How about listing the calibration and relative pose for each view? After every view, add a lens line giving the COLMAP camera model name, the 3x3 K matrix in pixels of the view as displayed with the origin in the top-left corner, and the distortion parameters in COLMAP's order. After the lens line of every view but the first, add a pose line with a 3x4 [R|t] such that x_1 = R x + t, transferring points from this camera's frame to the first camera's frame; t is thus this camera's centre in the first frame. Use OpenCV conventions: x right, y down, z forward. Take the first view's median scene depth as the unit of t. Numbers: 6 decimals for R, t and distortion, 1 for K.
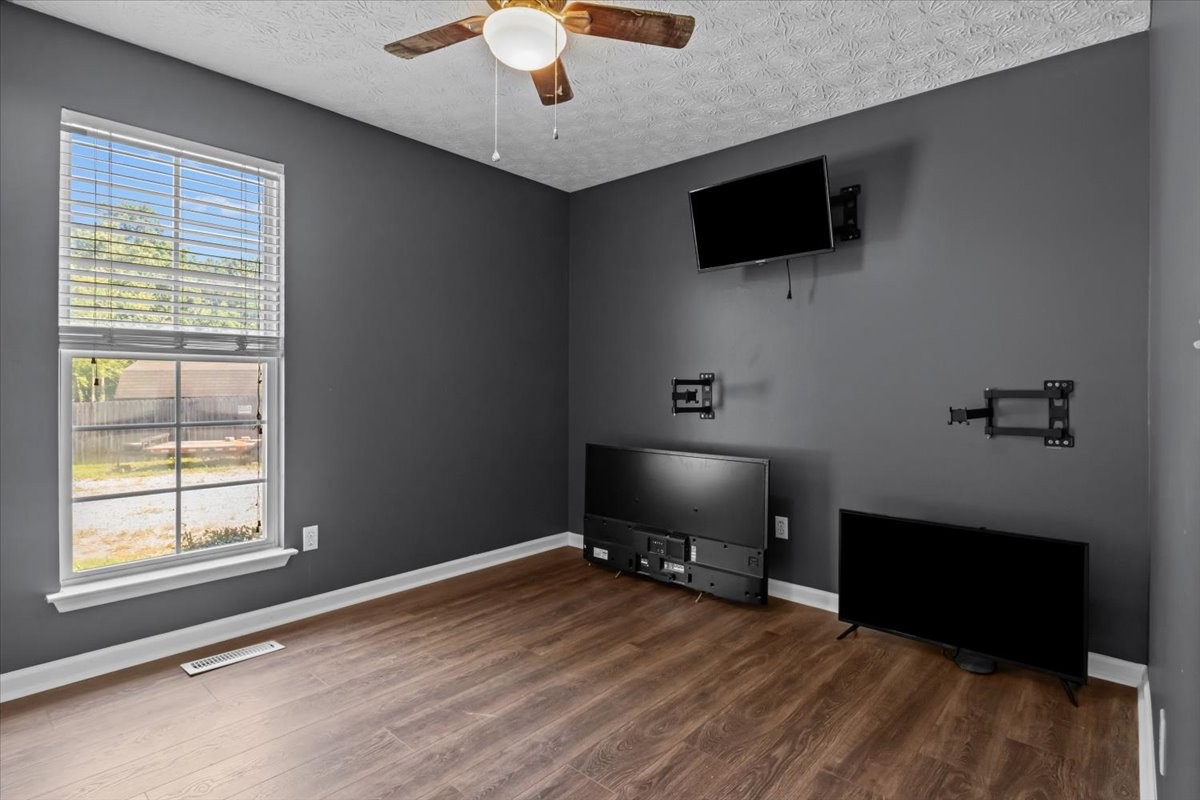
lens RADIAL K [[611.0, 0, 596.3], [0, 611.0, 386.2], [0, 0, 1]] dist [-0.002344, -0.000295]
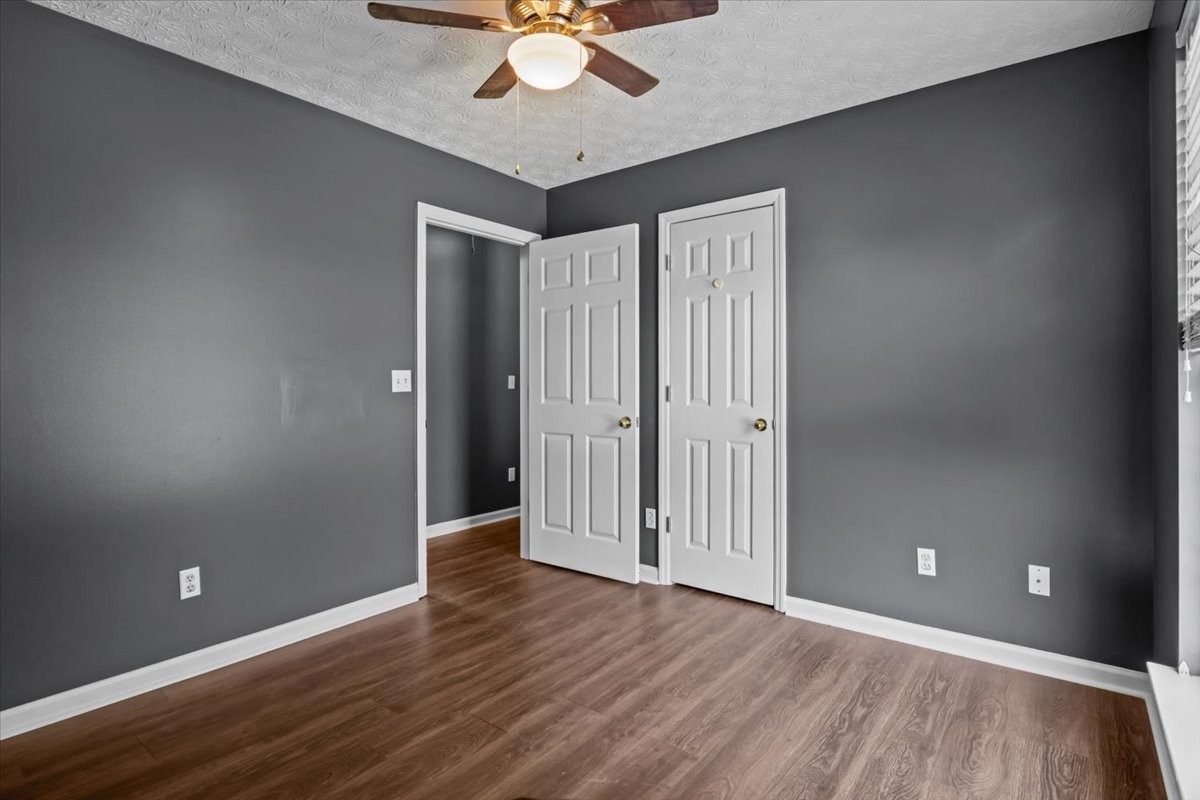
lens RADIAL K [[611.0, 0, 596.3], [0, 611.0, 386.2], [0, 0, 1]] dist [-0.002344, -0.000295]
pose [[-0.998246, 0.001034, -0.059187, -0.140144], [0.000973, 0.999999, 0.001065, -0.017175], [0.059188, 0.001006, -0.998246, 2.041605]]
